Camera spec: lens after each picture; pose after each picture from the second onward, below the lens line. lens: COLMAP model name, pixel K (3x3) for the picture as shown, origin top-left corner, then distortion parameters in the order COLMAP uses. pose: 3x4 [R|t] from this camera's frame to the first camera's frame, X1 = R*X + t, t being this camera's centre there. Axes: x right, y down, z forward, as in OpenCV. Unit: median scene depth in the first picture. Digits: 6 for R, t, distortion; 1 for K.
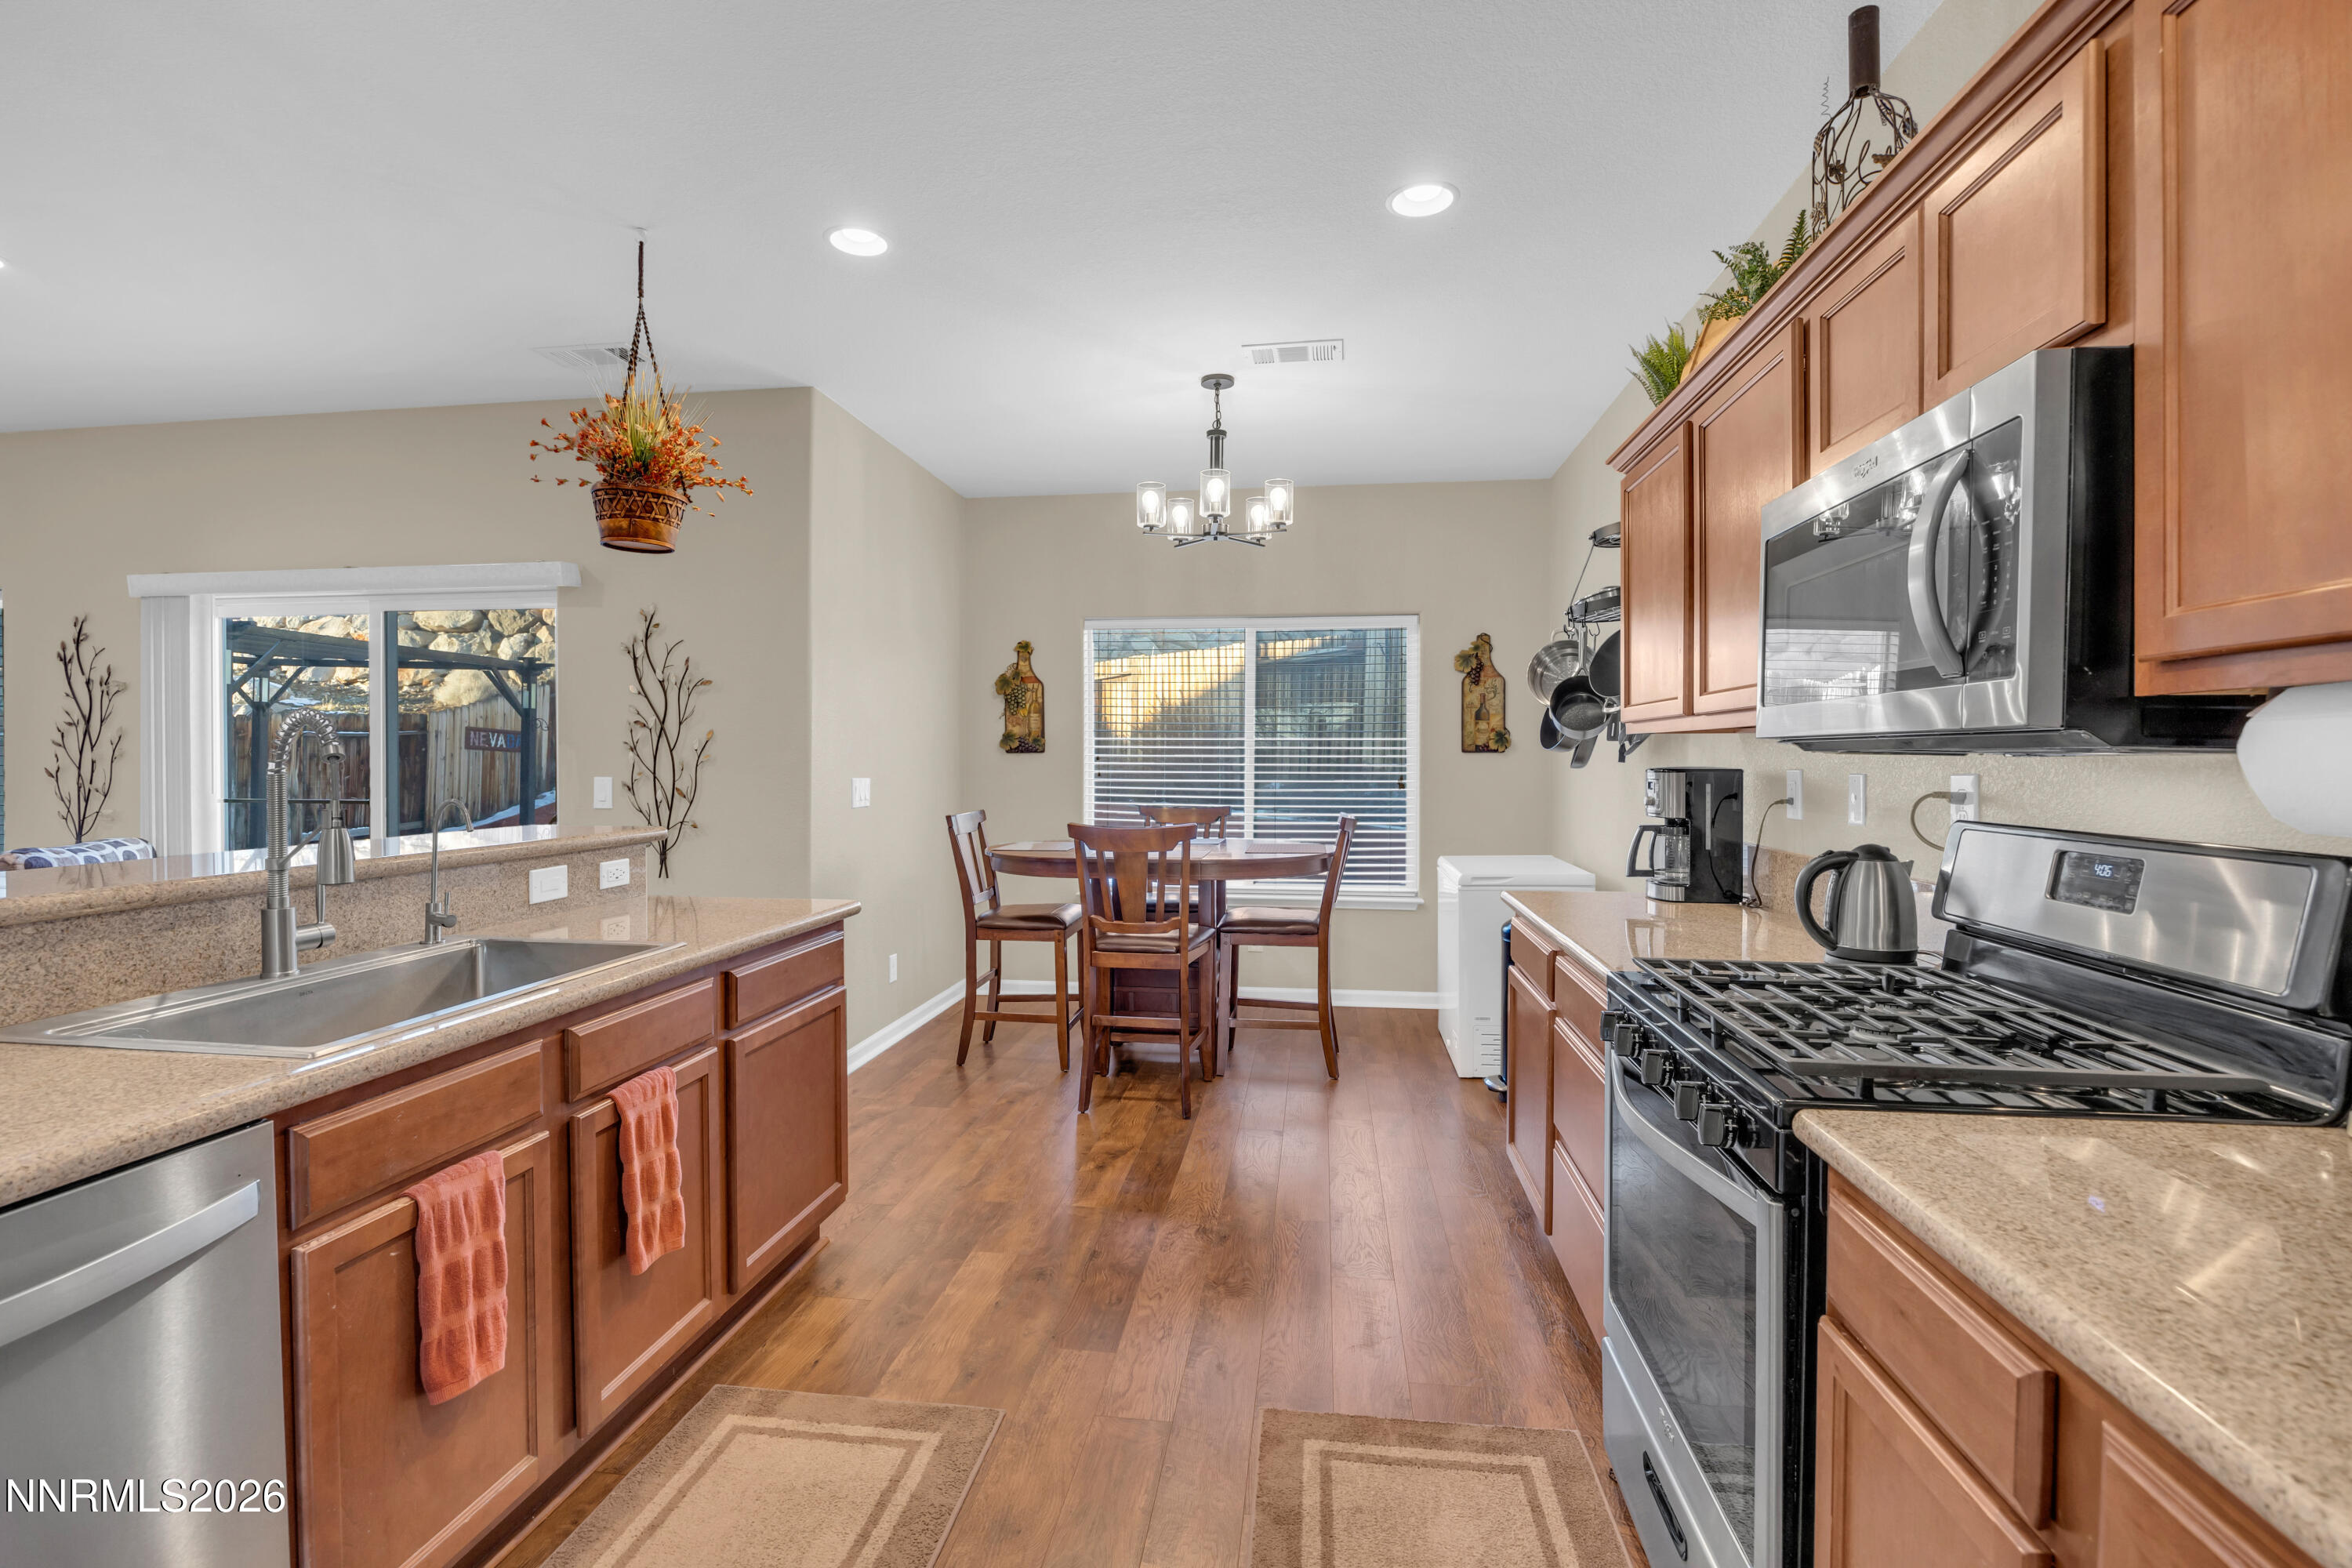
lens RADIAL K [[1087.9, 0, 1170.6], [0, 1087.9, 774.7], [0, 0, 1]] dist [-0.004889, -0.000177]
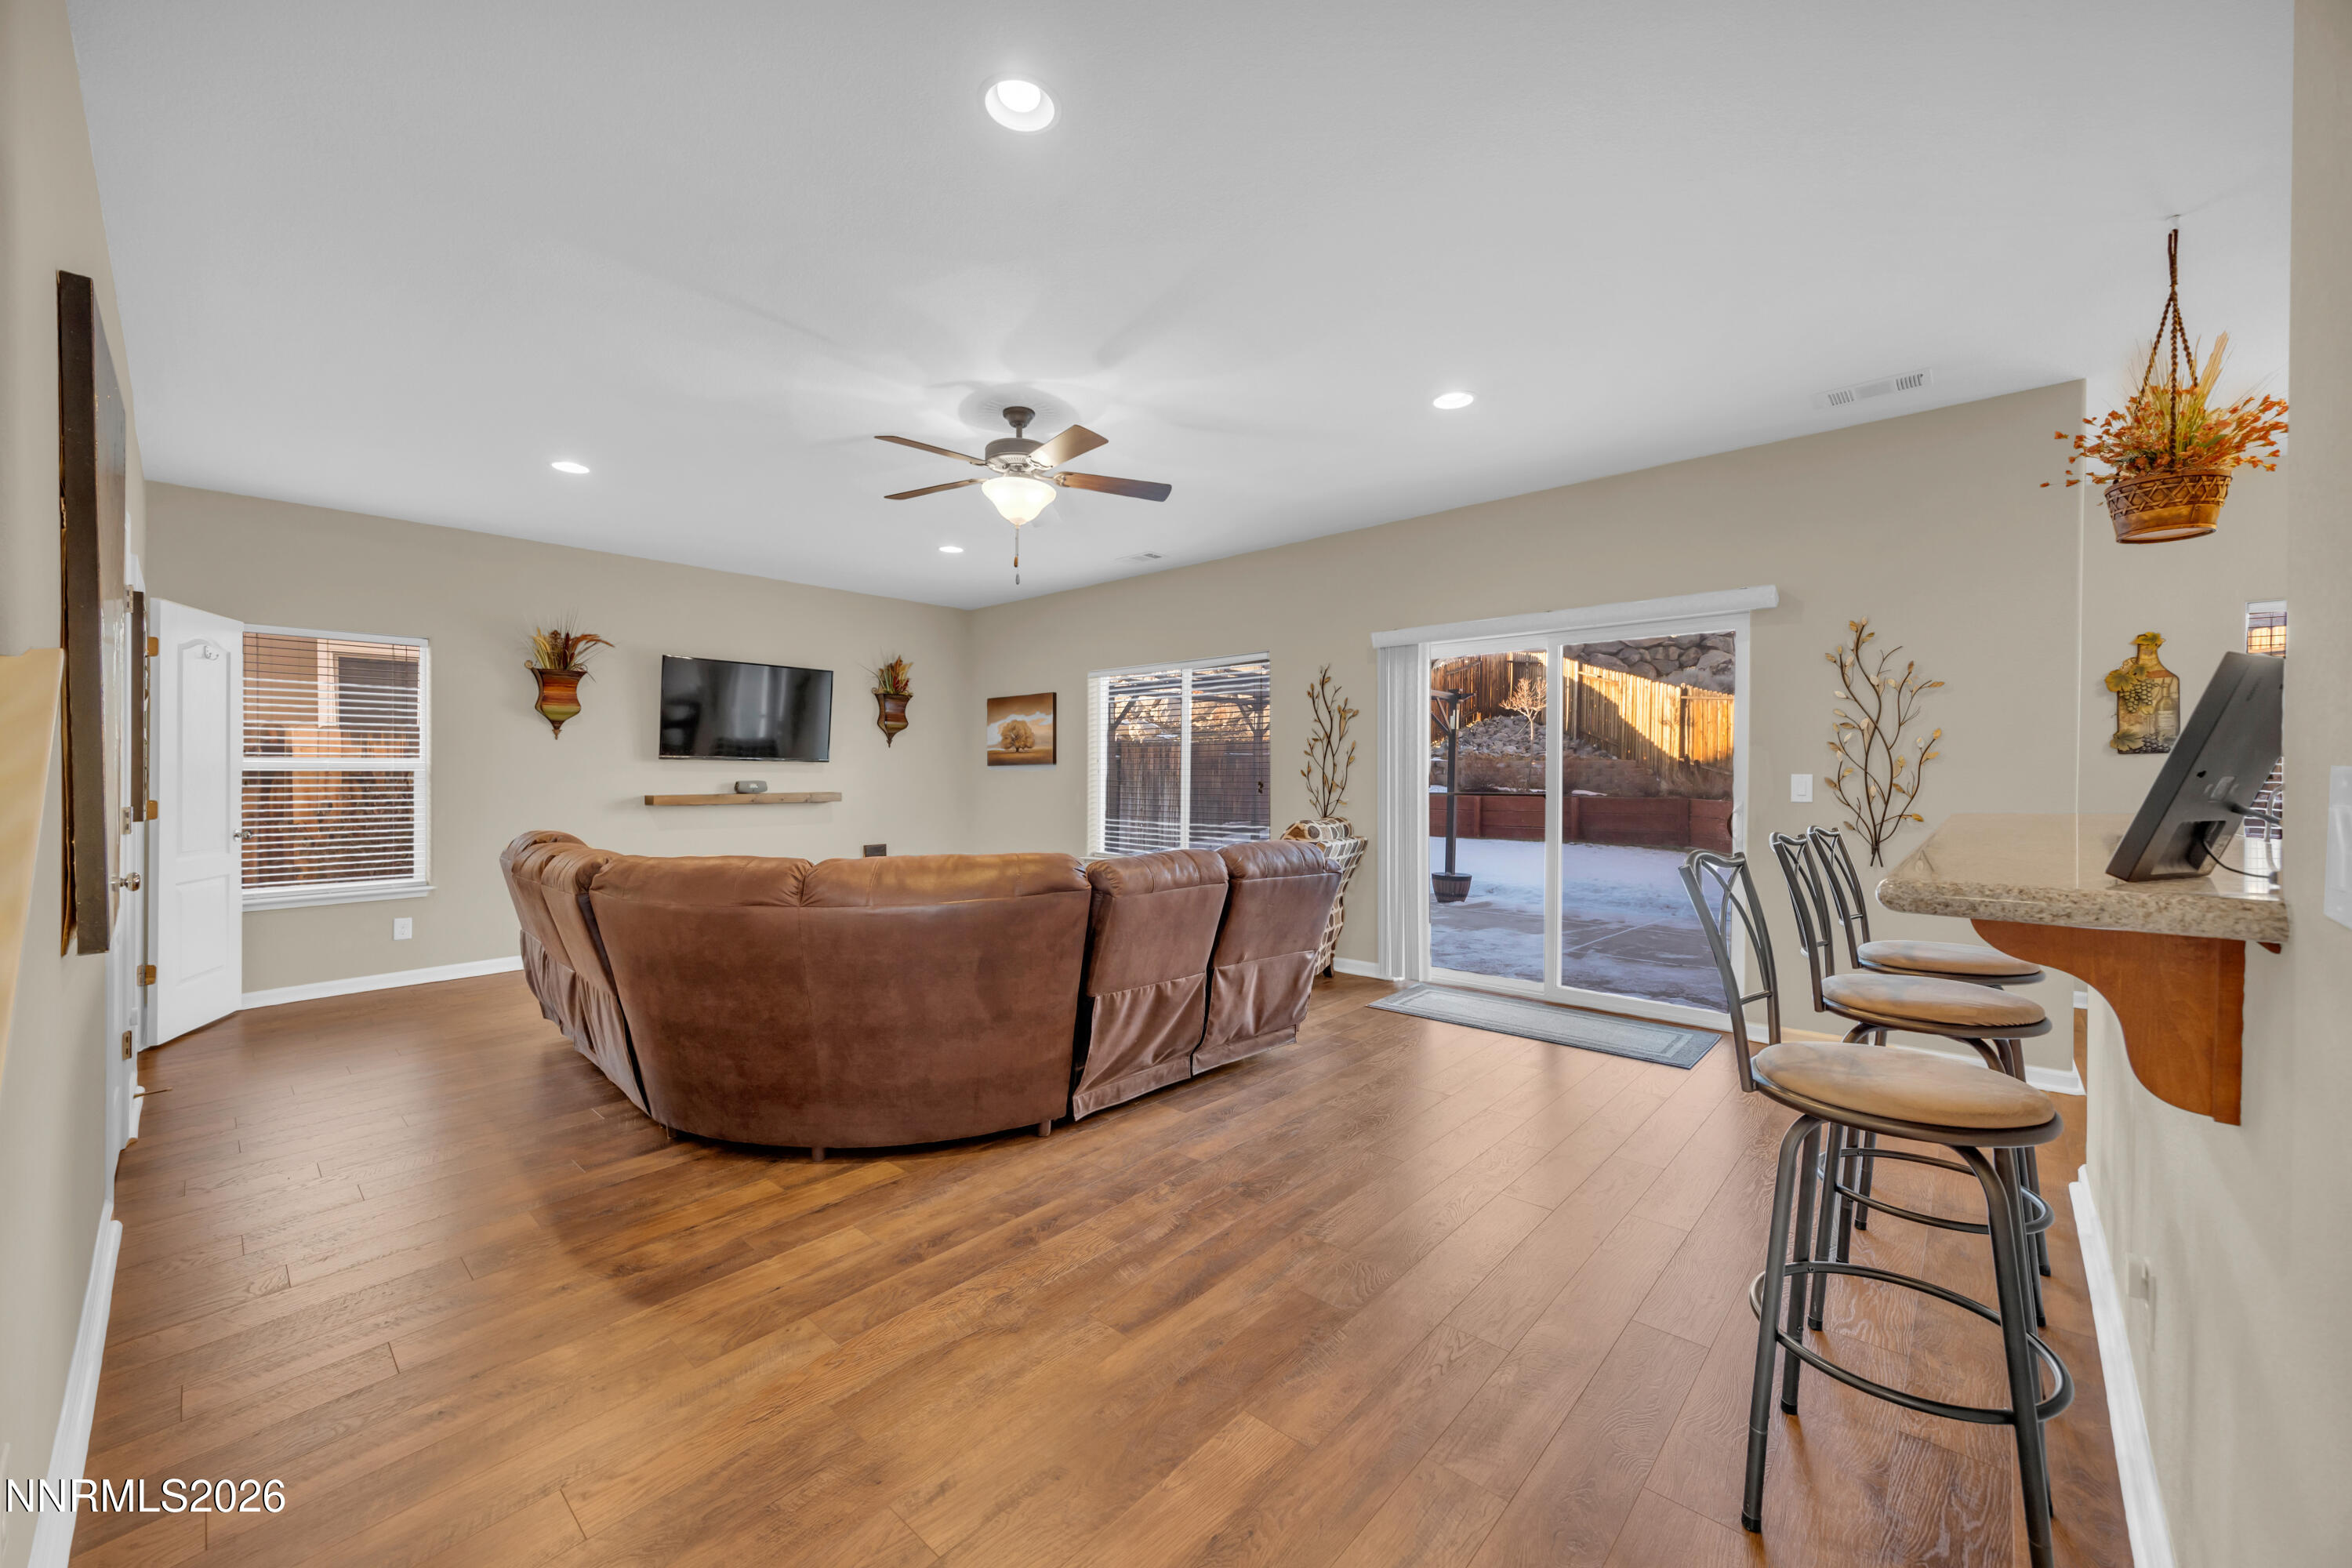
lens RADIAL K [[907.2, 0, 1171.0], [0, 907.2, 786.8], [0, 0, 1]] dist [-0.001925, 0.000060]
pose [[0.829135, 0.006551, -0.559010, -0.493319], [-0.008943, 0.999959, -0.001546, 0.020925], [0.558977, 0.006281, 0.829160, -0.130248]]
